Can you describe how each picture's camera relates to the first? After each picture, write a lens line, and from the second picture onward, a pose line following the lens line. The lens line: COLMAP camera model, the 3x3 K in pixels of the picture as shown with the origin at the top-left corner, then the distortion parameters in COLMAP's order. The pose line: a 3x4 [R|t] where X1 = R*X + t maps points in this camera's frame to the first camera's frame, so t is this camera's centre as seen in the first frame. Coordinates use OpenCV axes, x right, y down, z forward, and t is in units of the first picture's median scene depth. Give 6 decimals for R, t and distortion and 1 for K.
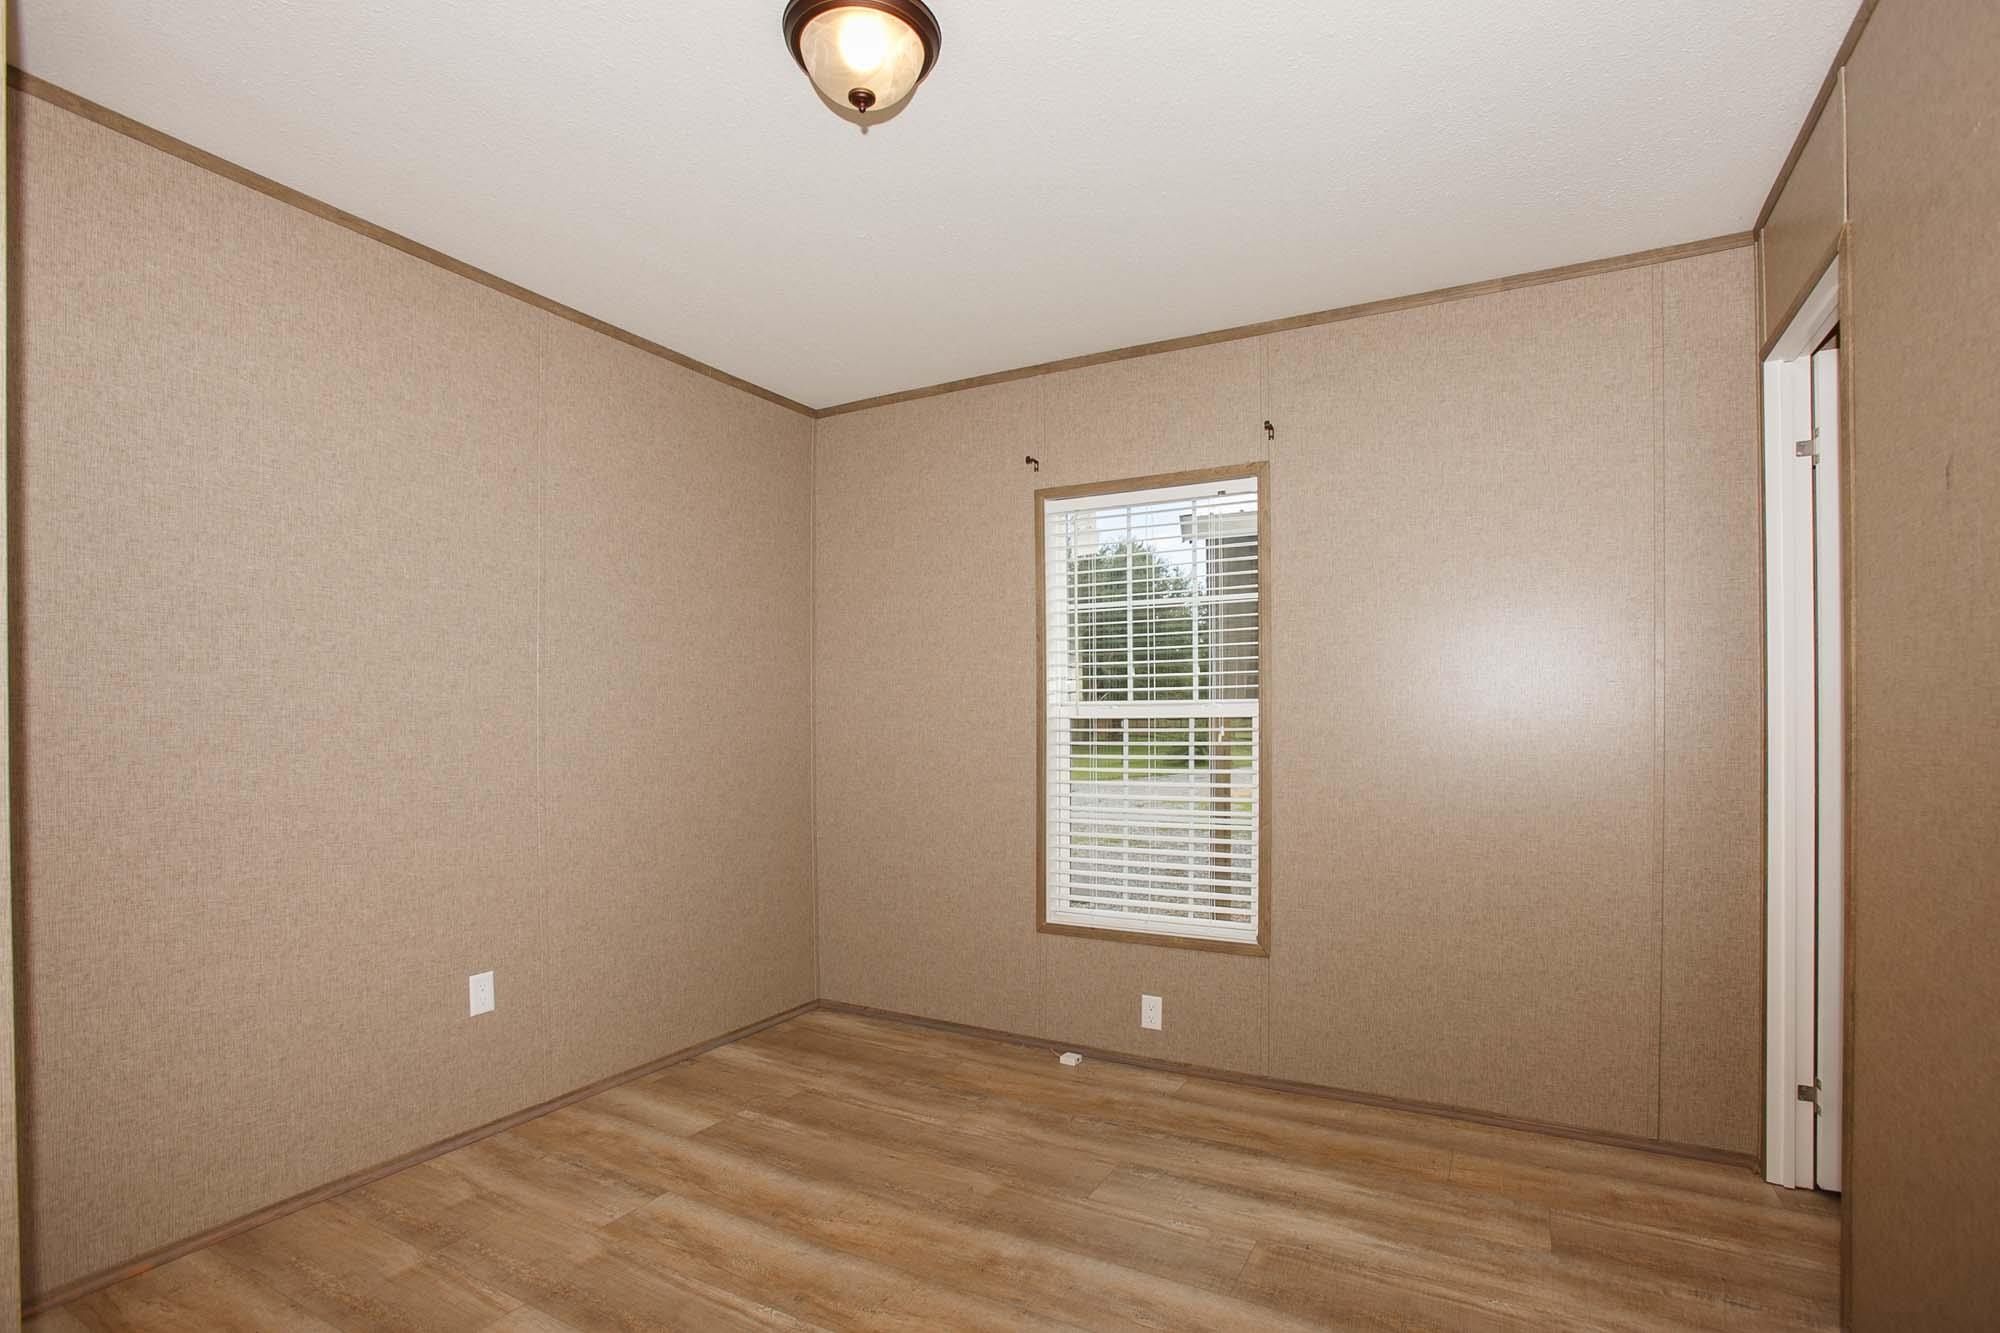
lens RADIAL K [[932.7, 0, 1015.3], [0, 932.7, 730.9], [0, 0, 1]] dist [-0.068878, 0.017221]
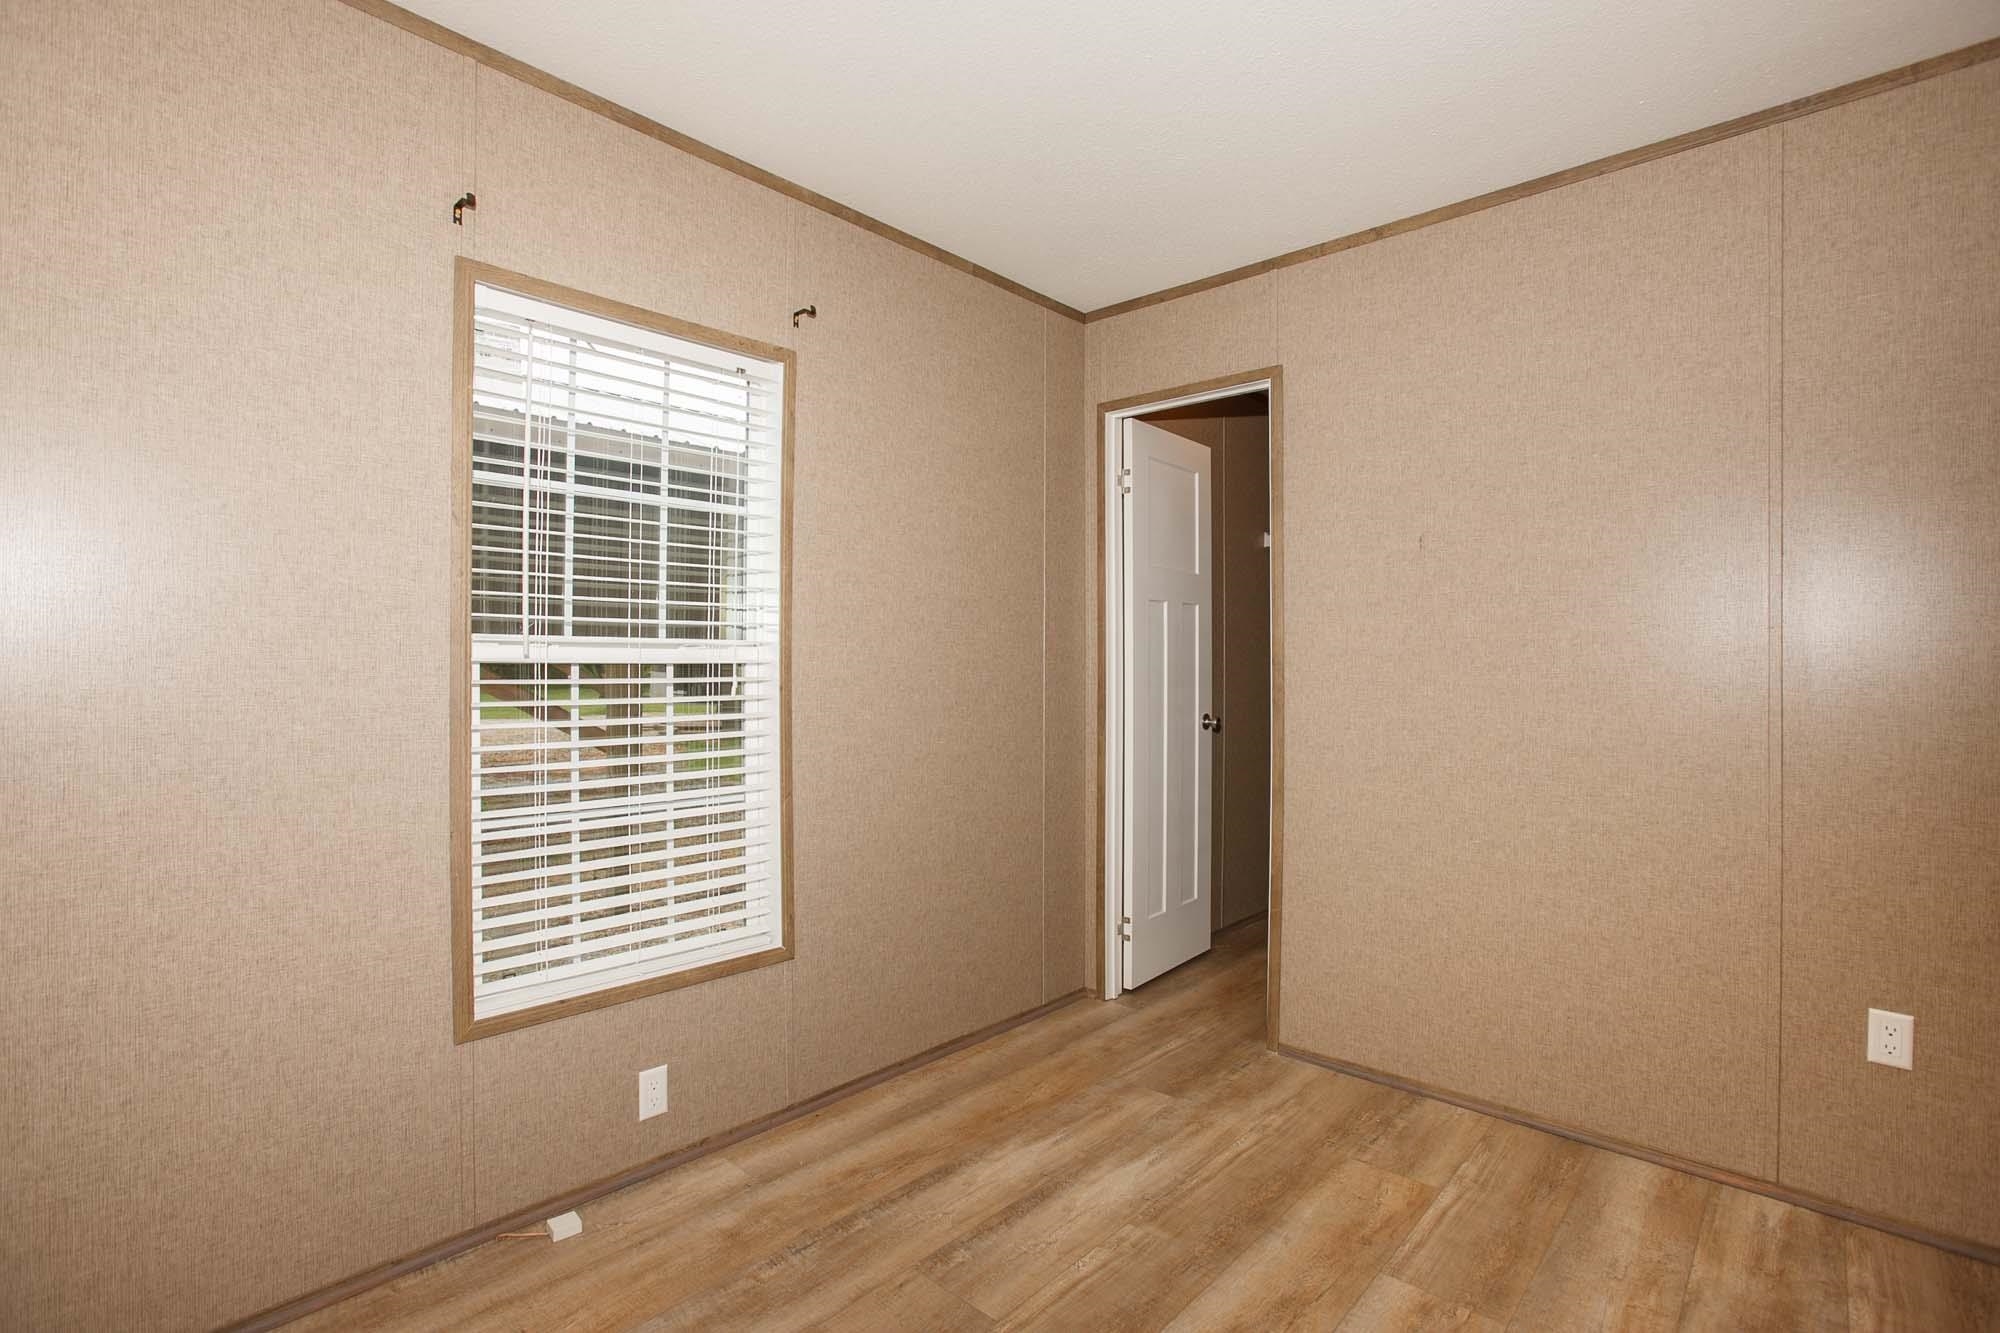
lens RADIAL K [[932.7, 0, 1011.1], [0, 932.7, 654.8], [0, 0, 1]] dist [-0.068878, 0.017221]
pose [[0.247095, 0.017385, 0.968835, -0.487306], [0.003976, 0.999812, -0.018955, -0.006961], [-0.968983, 0.008536, 0.246980, 0.626437]]
